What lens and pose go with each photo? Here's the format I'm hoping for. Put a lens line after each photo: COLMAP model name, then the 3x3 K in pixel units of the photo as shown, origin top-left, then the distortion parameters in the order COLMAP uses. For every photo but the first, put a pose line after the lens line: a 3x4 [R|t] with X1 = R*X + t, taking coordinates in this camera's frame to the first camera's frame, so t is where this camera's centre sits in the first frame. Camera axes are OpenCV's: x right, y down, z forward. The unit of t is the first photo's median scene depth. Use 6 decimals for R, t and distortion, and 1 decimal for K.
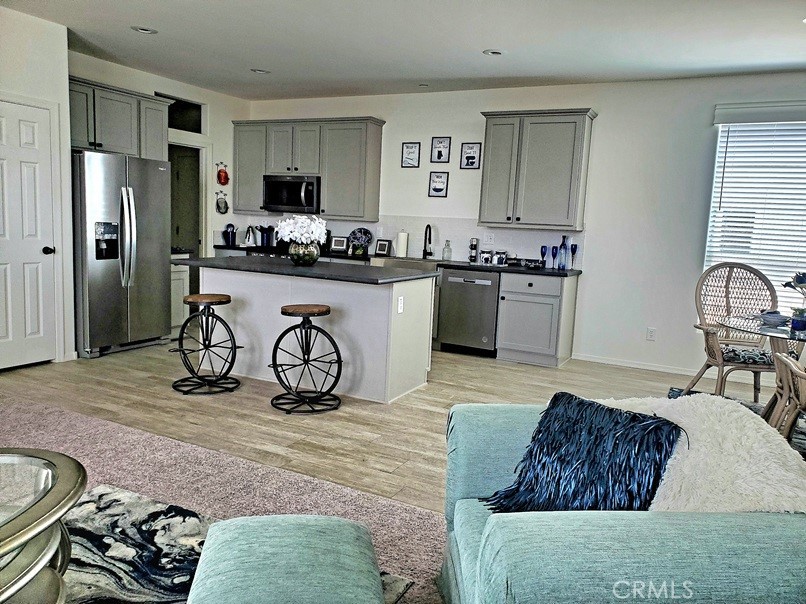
lens RADIAL K [[631.9, 0, 403.0], [0, 631.9, 302.0], [0, 0, 1]] dist [0.009653, 0.002673]
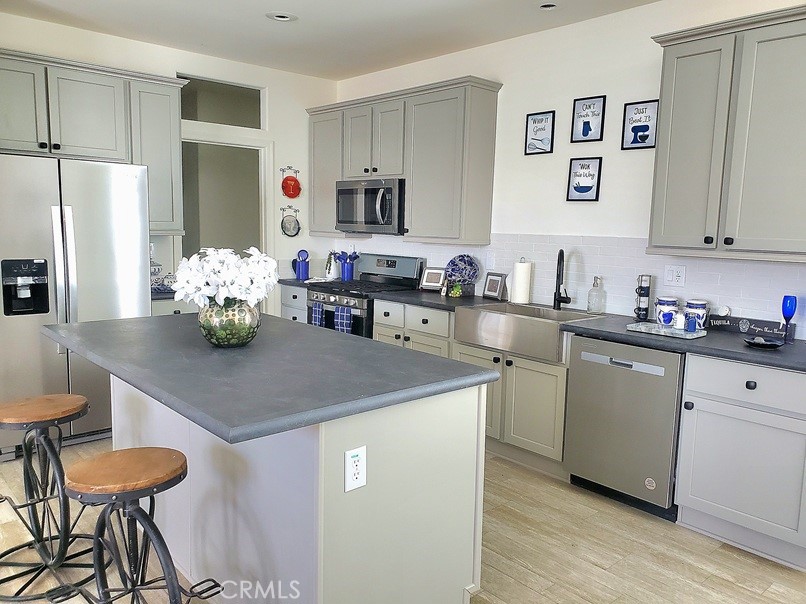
lens RADIAL K [[629.0, 0, 406.5], [0, 629.0, 293.7], [0, 0, 1]] dist [0.000099, -0.002778]
pose [[0.935000, 0.012673, -0.354422, 0.109257], [-0.023974, 0.999334, -0.027514, -0.063336], [0.353837, 0.034223, 0.934681, 0.413545]]
